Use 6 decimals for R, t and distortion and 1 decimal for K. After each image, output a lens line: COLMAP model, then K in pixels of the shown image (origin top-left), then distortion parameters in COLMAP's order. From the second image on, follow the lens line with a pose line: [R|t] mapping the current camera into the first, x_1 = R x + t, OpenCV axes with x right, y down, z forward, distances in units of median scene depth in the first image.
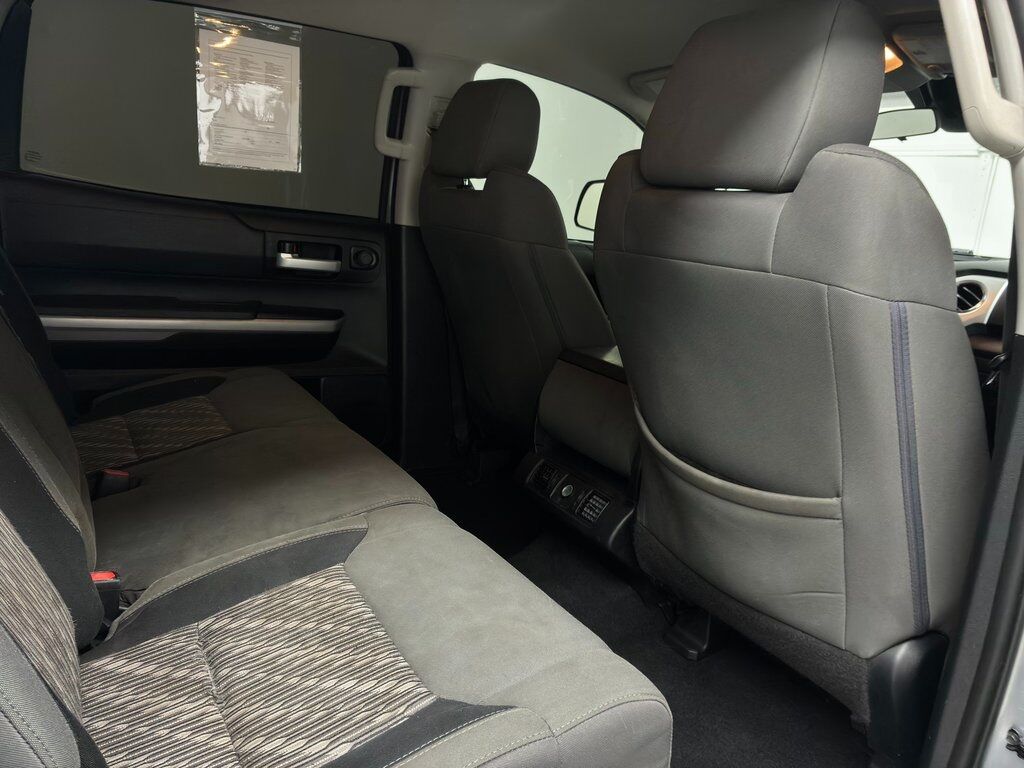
lens RADIAL K [[783.2, 0, 529.9], [0, 783.2, 382.5], [0, 0, 1]] dist [0.041502, -0.026282]
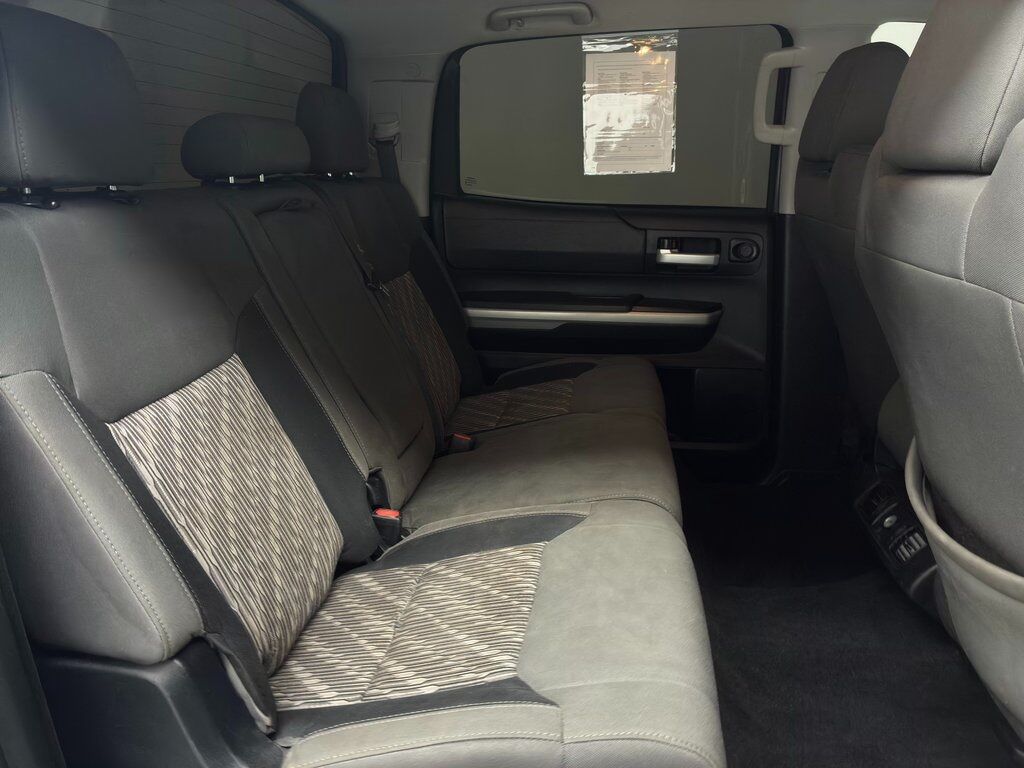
lens RADIAL K [[783.2, 0, 512.2], [0, 783.2, 381.8], [0, 0, 1]] dist [0.041502, -0.026282]
pose [[0.777107, 0.075865, -0.624779, 0.211640], [-0.061773, 0.997109, 0.044242, -0.022230], [0.626330, 0.004214, 0.779547, 0.055843]]
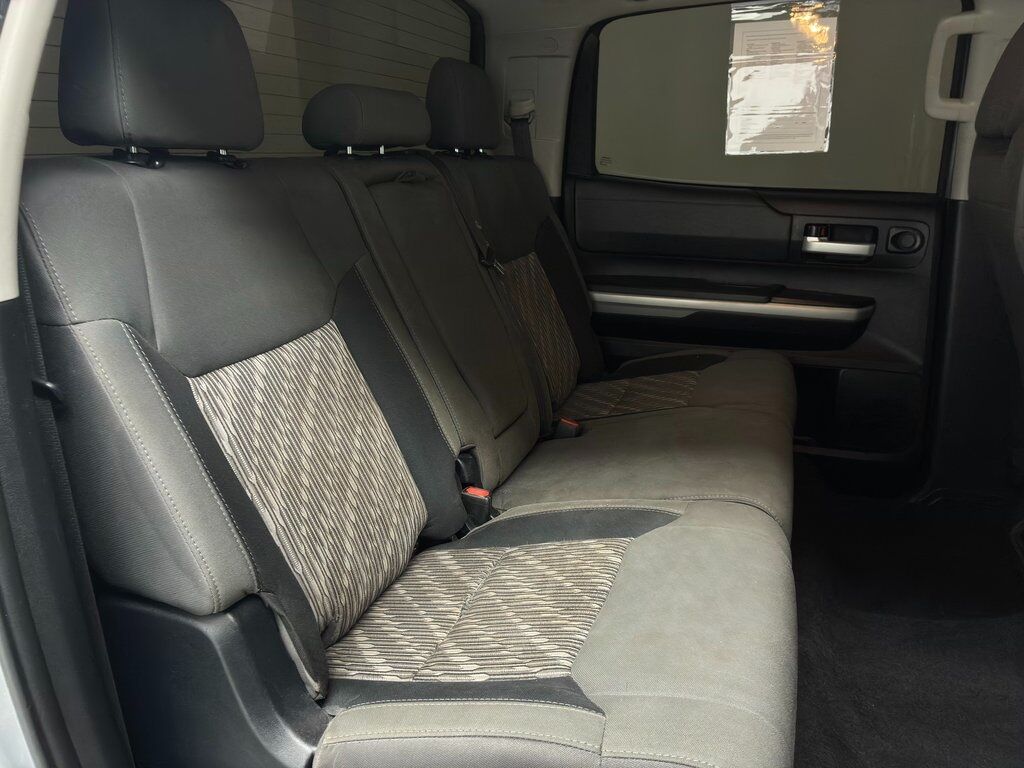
lens RADIAL K [[783.2, 0, 516.4], [0, 783.2, 380.1], [0, 0, 1]] dist [0.041502, -0.026282]
pose [[0.640101, 0.126378, -0.757825, 0.224245], [-0.112956, 0.991140, 0.069878, -0.016936], [0.759942, 0.040872, 0.648705, 0.107448]]
